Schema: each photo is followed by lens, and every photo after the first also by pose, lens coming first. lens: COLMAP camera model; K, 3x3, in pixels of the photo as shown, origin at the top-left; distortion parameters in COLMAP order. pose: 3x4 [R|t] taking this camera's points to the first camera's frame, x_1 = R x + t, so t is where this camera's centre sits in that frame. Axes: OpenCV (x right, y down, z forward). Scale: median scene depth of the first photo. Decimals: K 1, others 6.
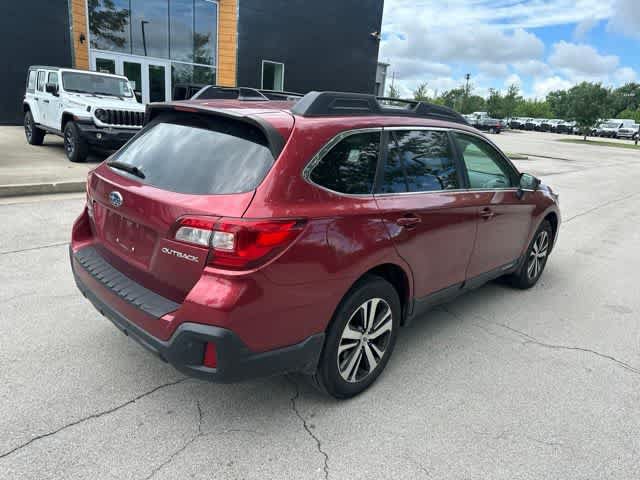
lens RADIAL K [[449.6, 0, 317.0], [0, 449.6, 240.5], [0, 0, 1]] dist [0.013157, -0.015609]
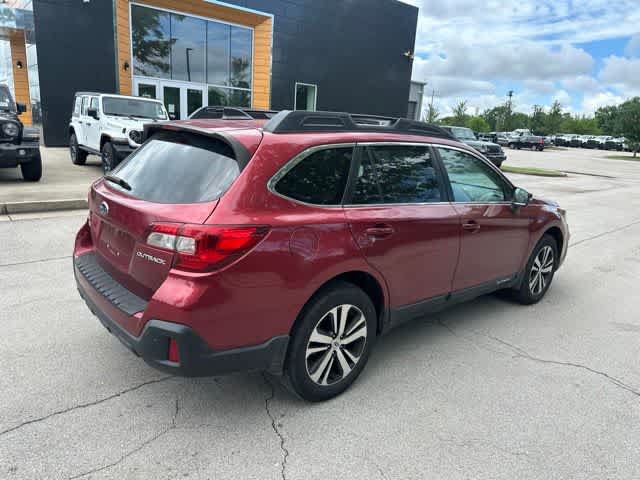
lens RADIAL K [[449.6, 0, 317.0], [0, 449.6, 240.5], [0, 0, 1]] dist [0.013157, -0.015609]
pose [[0.996252, 0.007677, -0.086162, 0.132521], [-0.011196, 0.999119, -0.040435, 0.019667], [0.085776, 0.041248, 0.995460, -0.044567]]
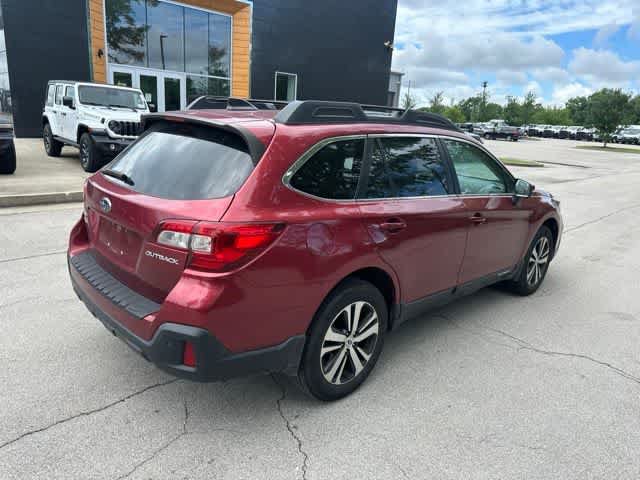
lens RADIAL K [[449.6, 0, 317.0], [0, 449.6, 240.5], [0, 0, 1]] dist [0.013157, -0.015609]
pose [[0.999310, -0.001930, -0.037097, 0.062991], [0.001181, 0.999795, -0.020207, 0.009312], [0.037128, 0.020150, 0.999107, -0.019556]]
